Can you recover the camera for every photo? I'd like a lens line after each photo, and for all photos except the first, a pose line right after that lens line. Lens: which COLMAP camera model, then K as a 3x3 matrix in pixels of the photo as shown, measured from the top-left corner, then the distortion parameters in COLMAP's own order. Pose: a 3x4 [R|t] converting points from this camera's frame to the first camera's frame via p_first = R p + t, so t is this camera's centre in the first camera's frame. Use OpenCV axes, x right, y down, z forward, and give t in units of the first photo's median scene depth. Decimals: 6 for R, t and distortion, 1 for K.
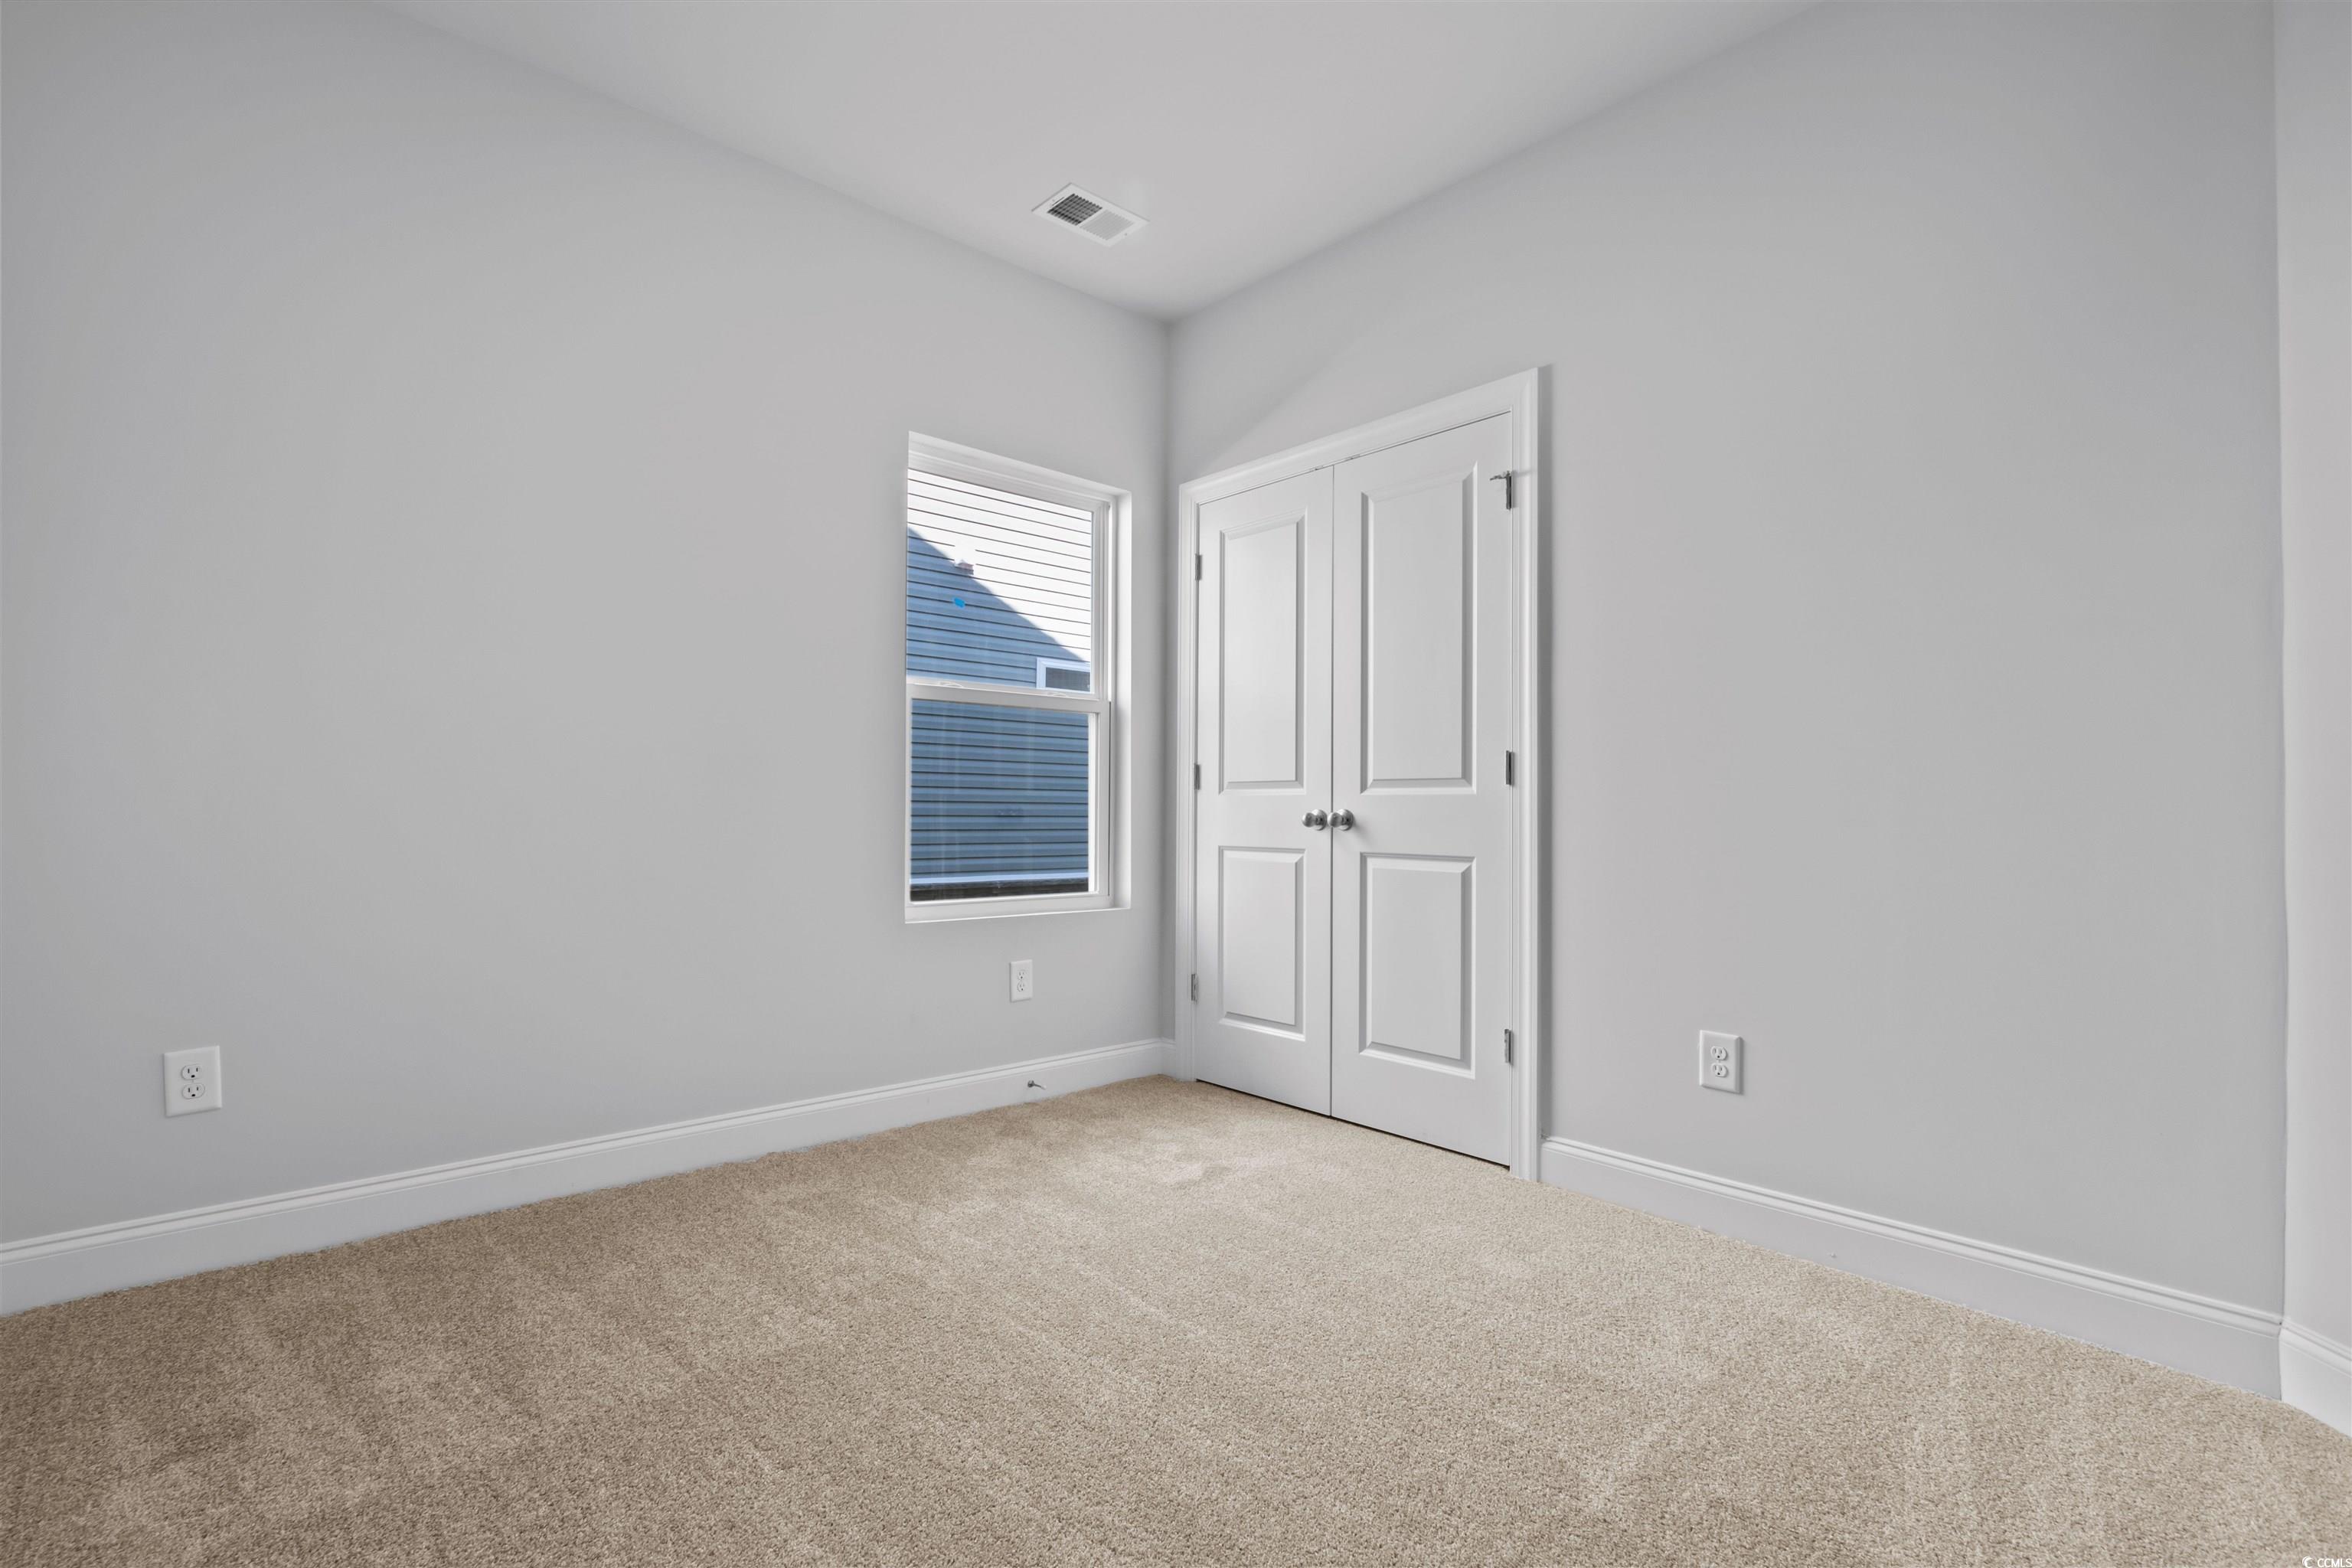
lens RADIAL K [[1090.0, 0, 1190.9], [0, 1090.0, 796.8], [0, 0, 1]] dist [0.011764, -0.004727]
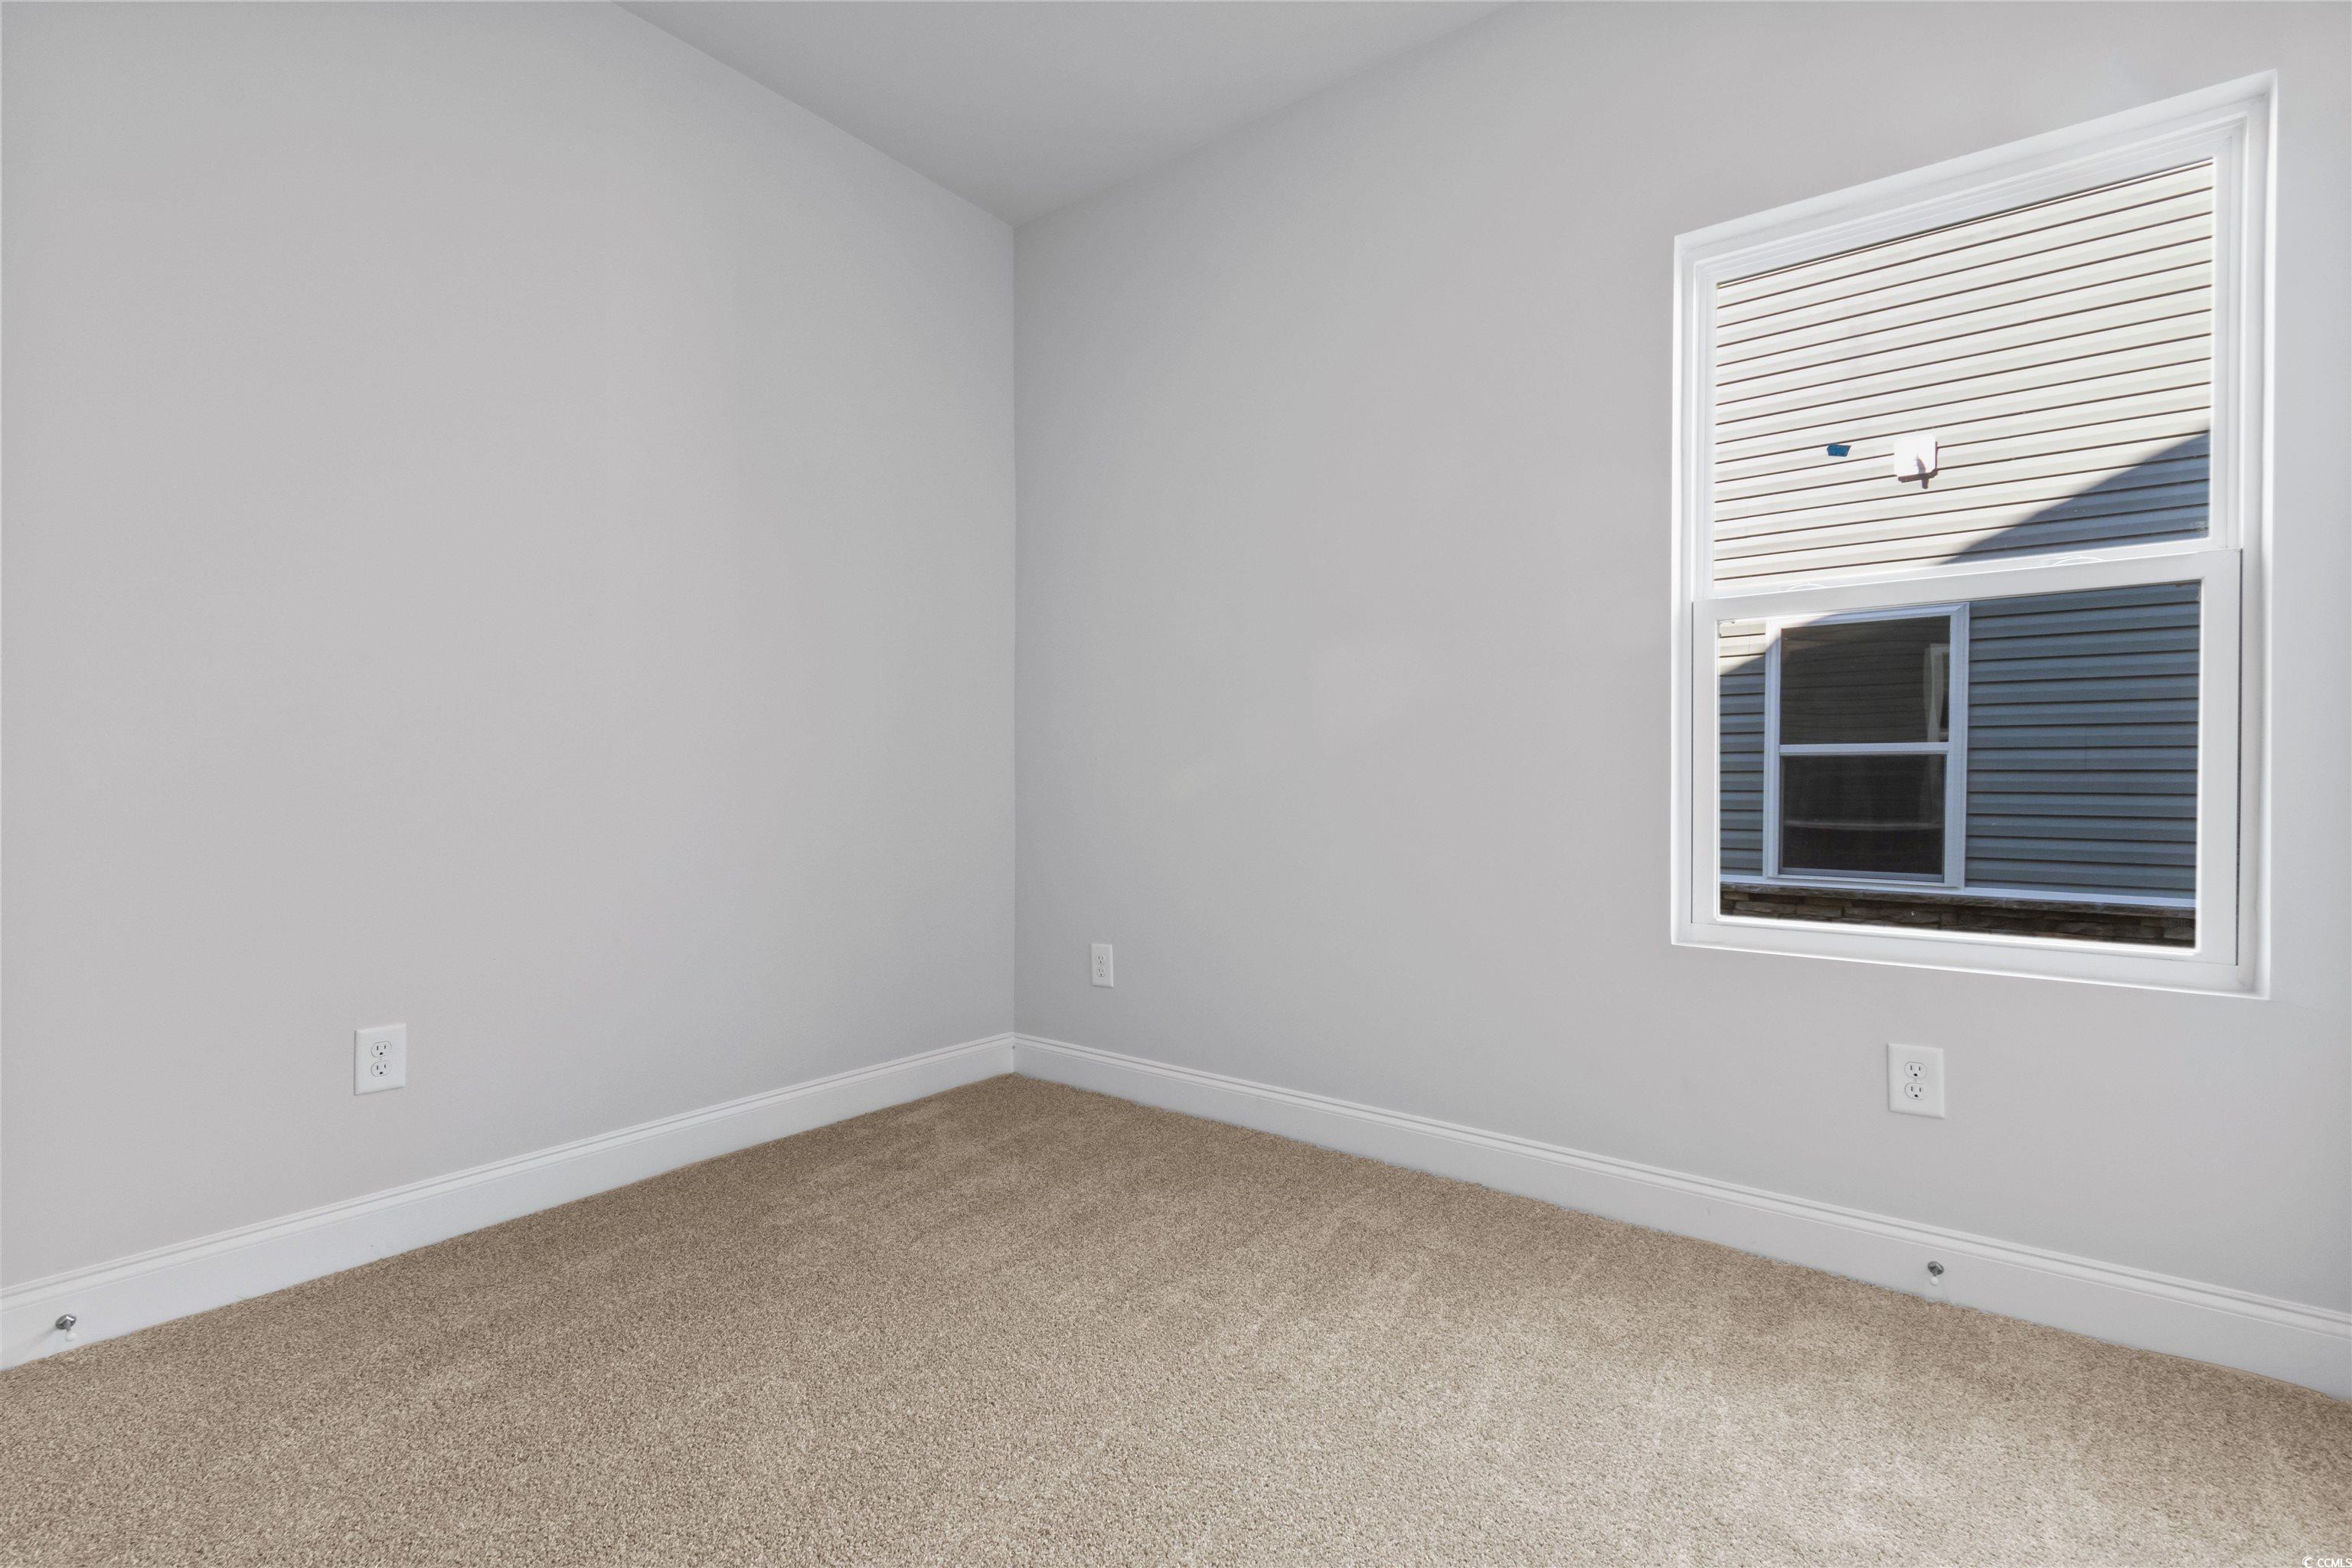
lens RADIAL K [[1090.0, 0, 1177.5], [0, 1090.0, 773.4], [0, 0, 1]] dist [0.011764, -0.004727]
pose [[0.130389, -0.034779, -0.990853, 0.408265], [0.010155, 0.999379, -0.033742, 0.032147], [0.991411, -0.005662, 0.130661, 0.620349]]
